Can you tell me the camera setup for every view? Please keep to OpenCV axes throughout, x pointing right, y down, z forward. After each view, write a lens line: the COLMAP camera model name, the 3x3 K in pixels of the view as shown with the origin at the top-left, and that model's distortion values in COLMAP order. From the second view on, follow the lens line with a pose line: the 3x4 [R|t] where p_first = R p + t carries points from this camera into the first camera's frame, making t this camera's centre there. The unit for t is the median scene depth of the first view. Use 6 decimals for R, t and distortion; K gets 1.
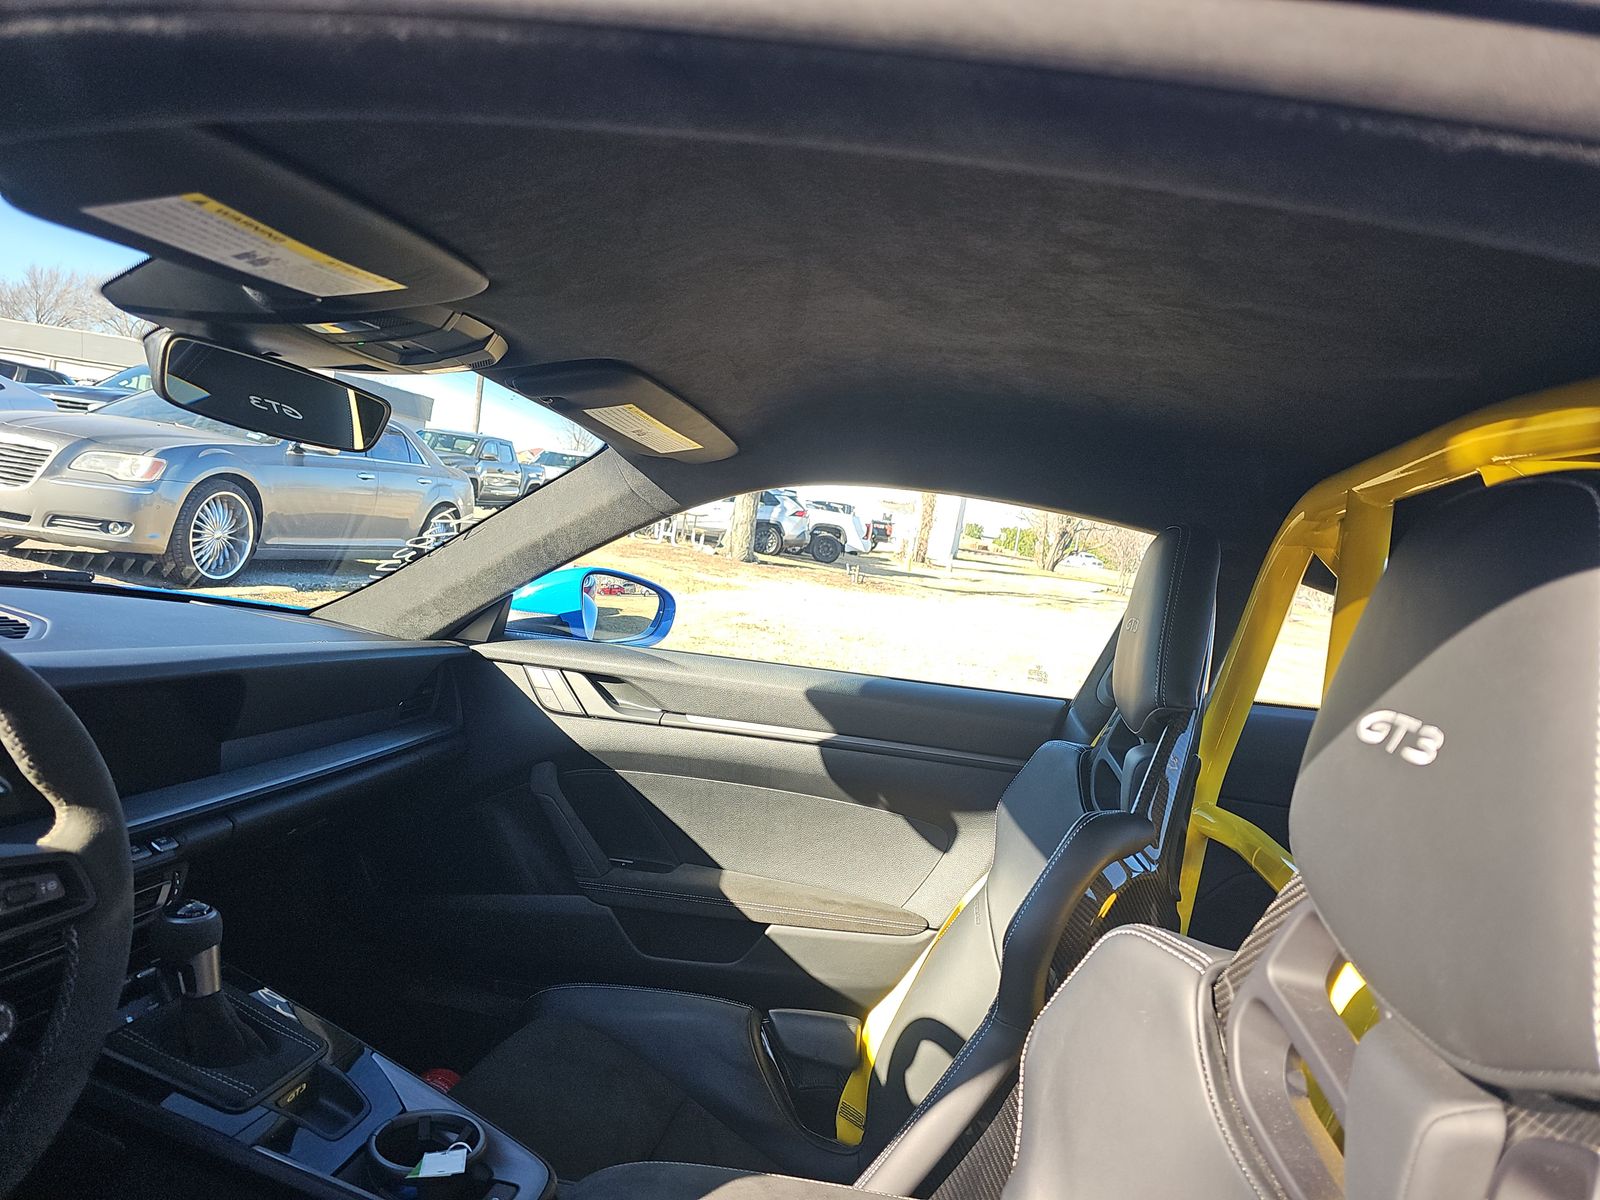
lens RADIAL K [[1099.8, 0, 800.5], [0, 1099.8, 585.2], [0, 0, 1]] dist [0.074518, -0.069400]
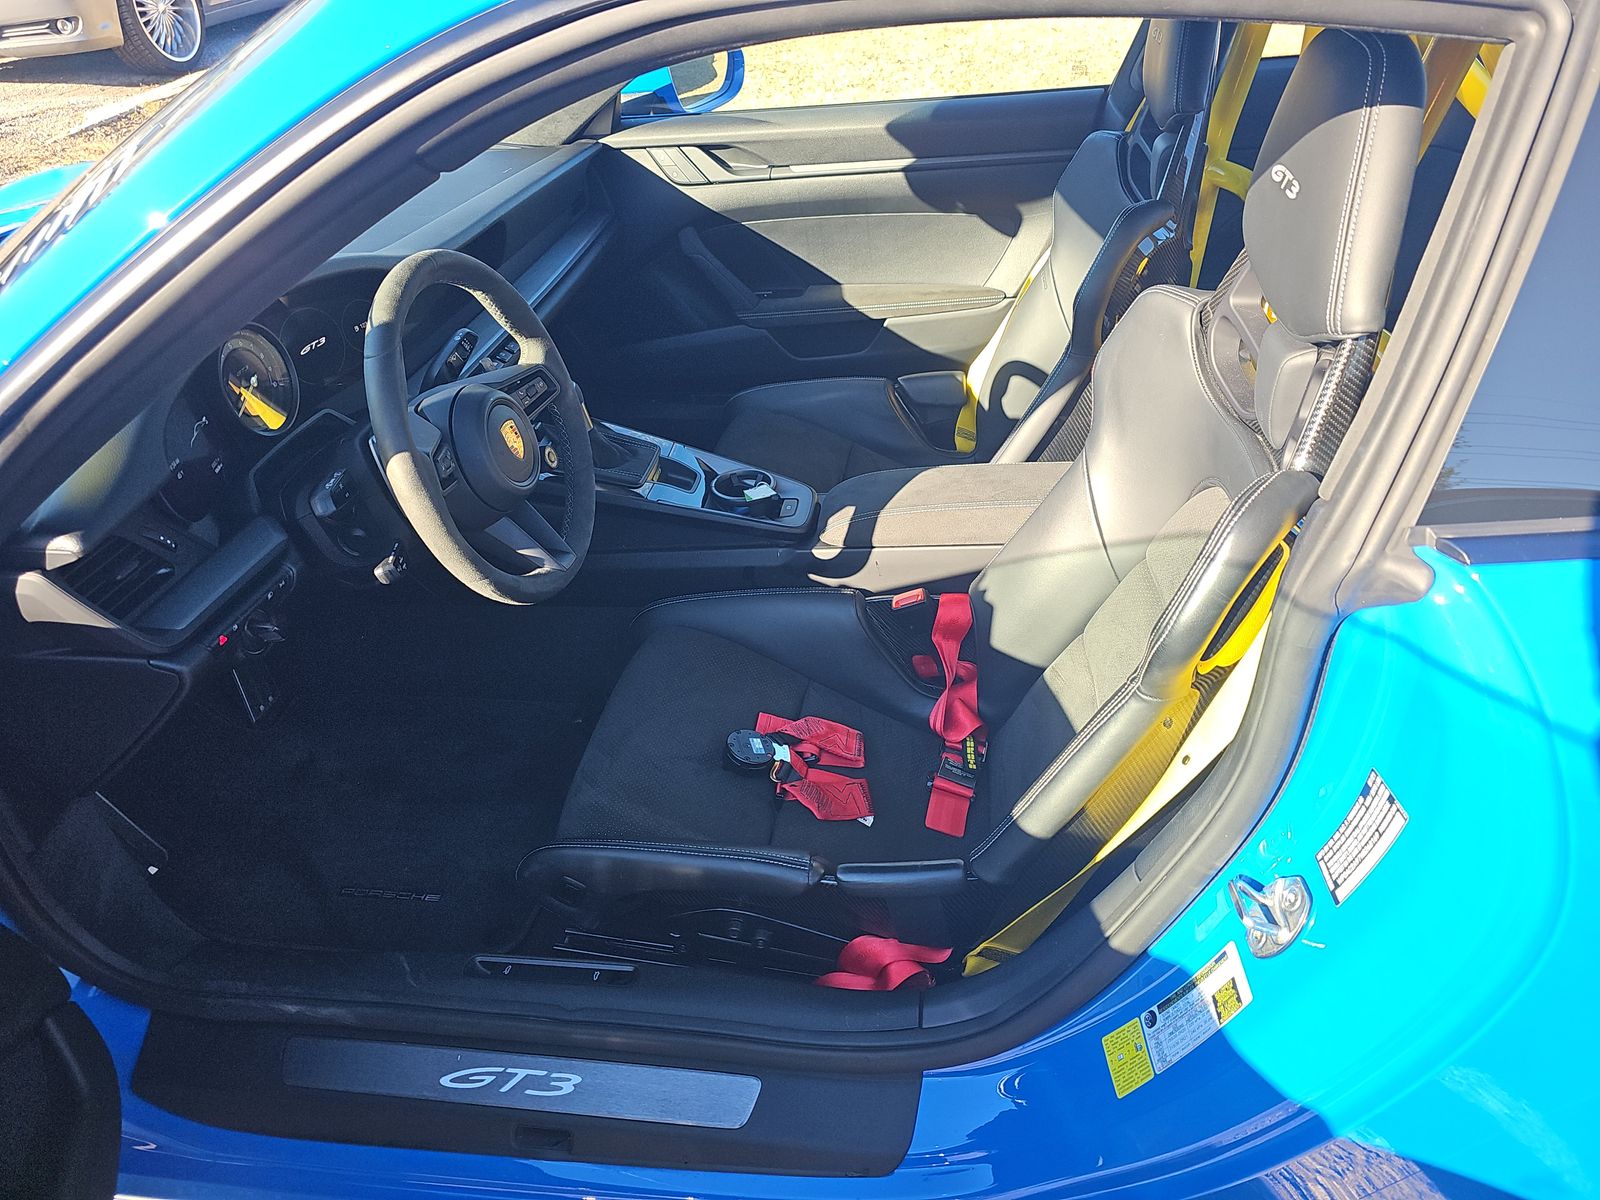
lens RADIAL K [[1099.8, 0, 800.5], [0, 1099.8, 585.2], [0, 0, 1]] dist [0.074518, -0.069400]
pose [[0.981424, -0.174518, -0.079692, -0.080143], [0.190462, 0.836364, 0.514023, -0.130026], [-0.023055, -0.519653, 0.854067, -0.303292]]
